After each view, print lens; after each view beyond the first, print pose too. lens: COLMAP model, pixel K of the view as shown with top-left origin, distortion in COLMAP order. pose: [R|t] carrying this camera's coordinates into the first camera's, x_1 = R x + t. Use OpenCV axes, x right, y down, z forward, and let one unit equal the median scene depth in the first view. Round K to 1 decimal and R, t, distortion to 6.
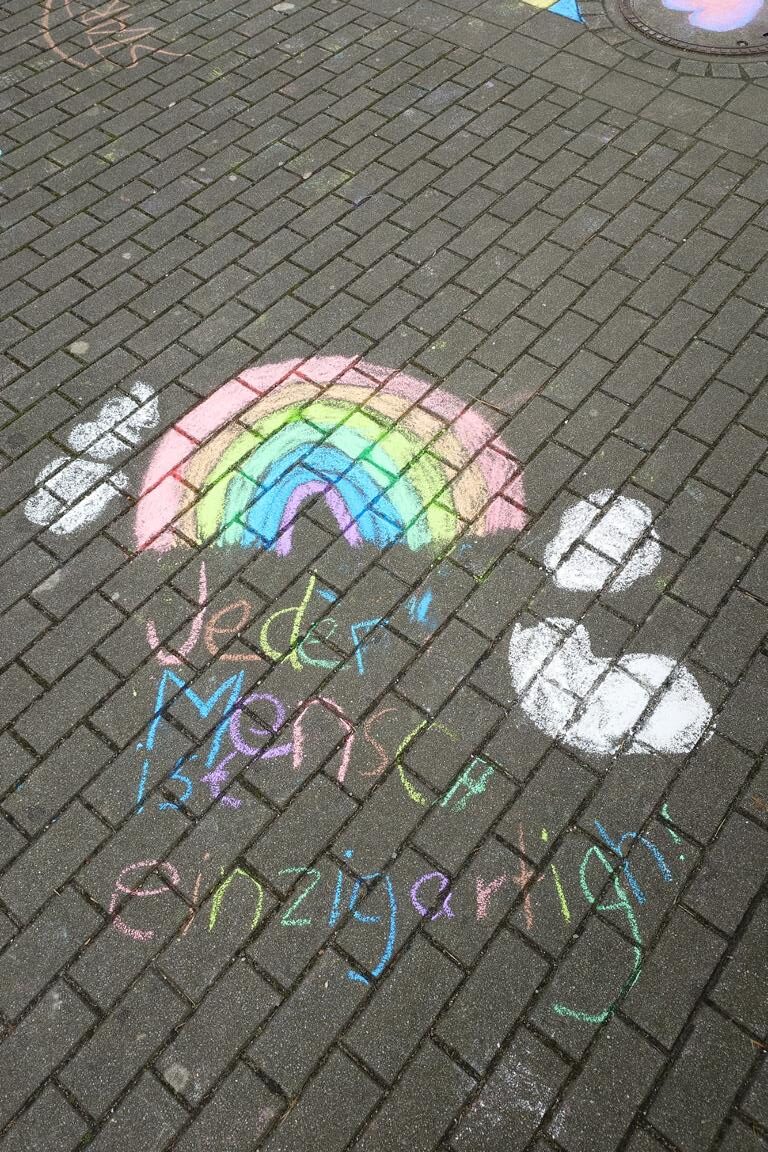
lens RADIAL K [[807.0, 0, 384.0], [0, 807.0, 576.0], [0, 0, 1]] dist [-0.004540, 0.001240]
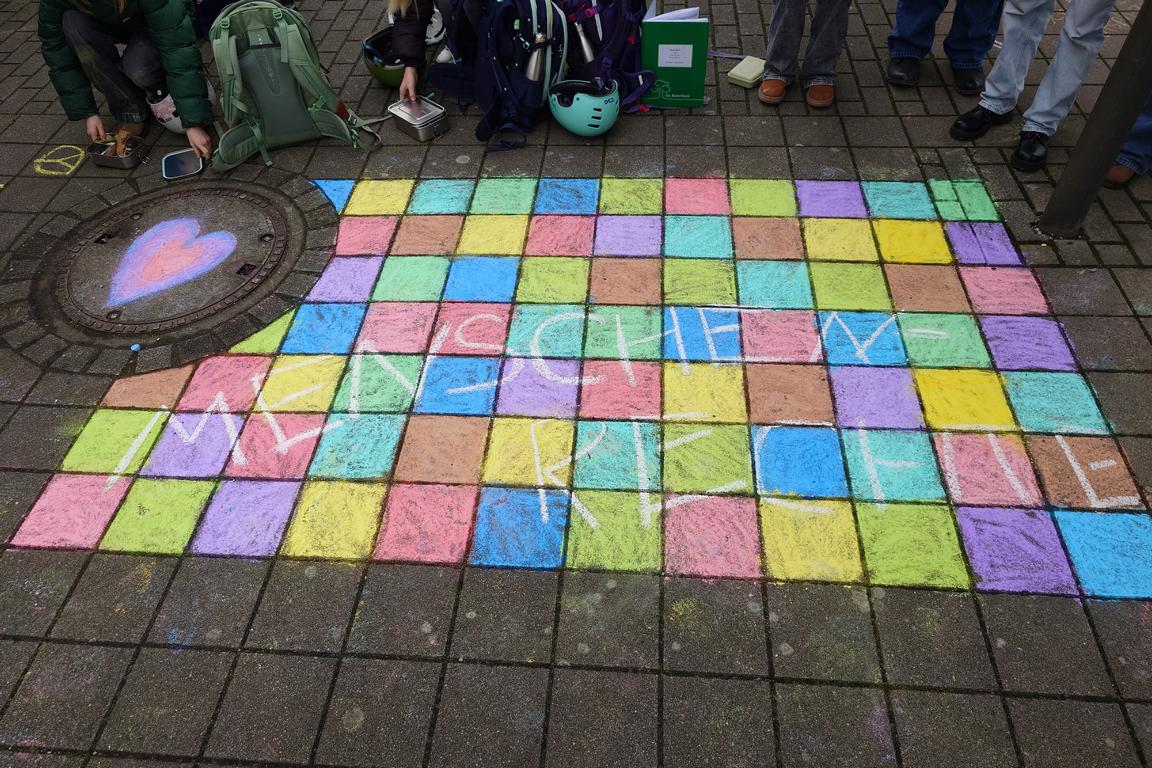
lens RADIAL K [[807.0, 0, 576.0], [0, 807.0, 384.0], [0, 0, 1]] dist [-0.004540, 0.001240]
pose [[-0.820121, 0.454942, -0.347031, 0.624086], [-0.452691, -0.144944, 0.879808, -2.459654], [0.349961, 0.878646, 0.324819, 1.482407]]
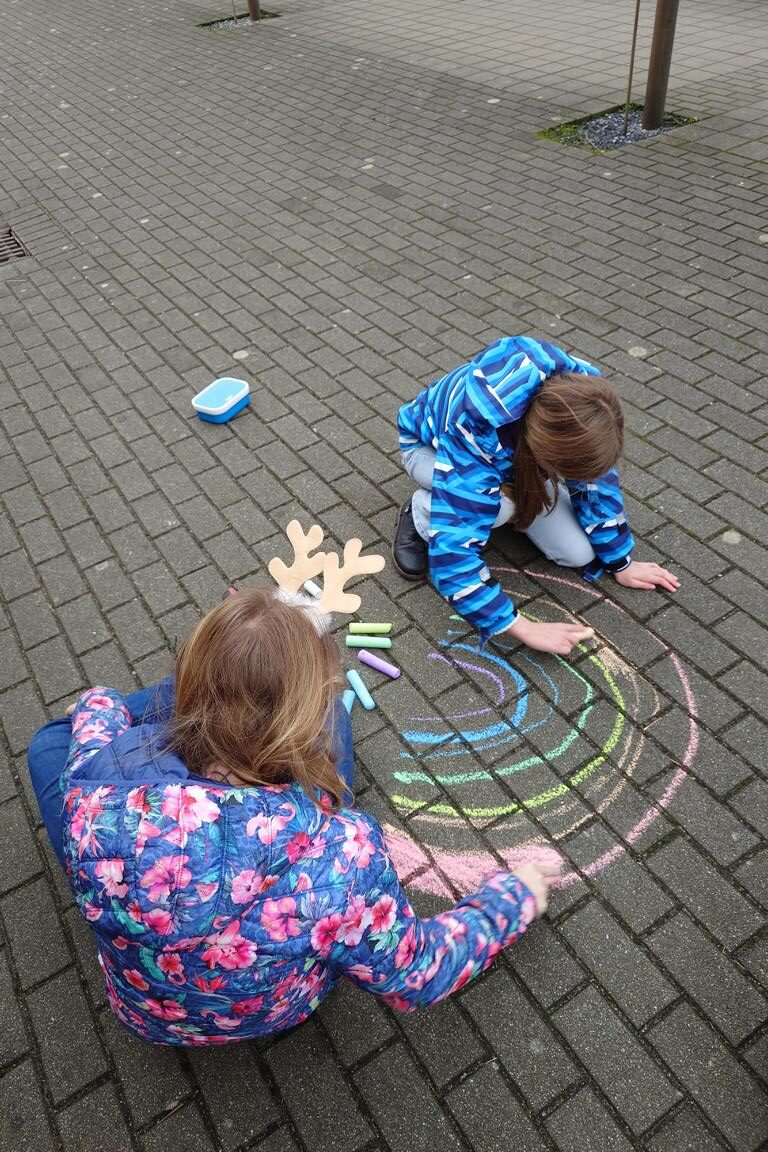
lens RADIAL K [[807.0, 0, 384.0], [0, 807.0, 576.0], [0, 0, 1]] dist [-0.004540, 0.001240]
pose [[-0.315748, 0.694256, -0.646770, 0.431316], [-0.751296, 0.233402, 0.617315, -0.568973], [0.579532, 0.680832, 0.447896, 0.350583]]
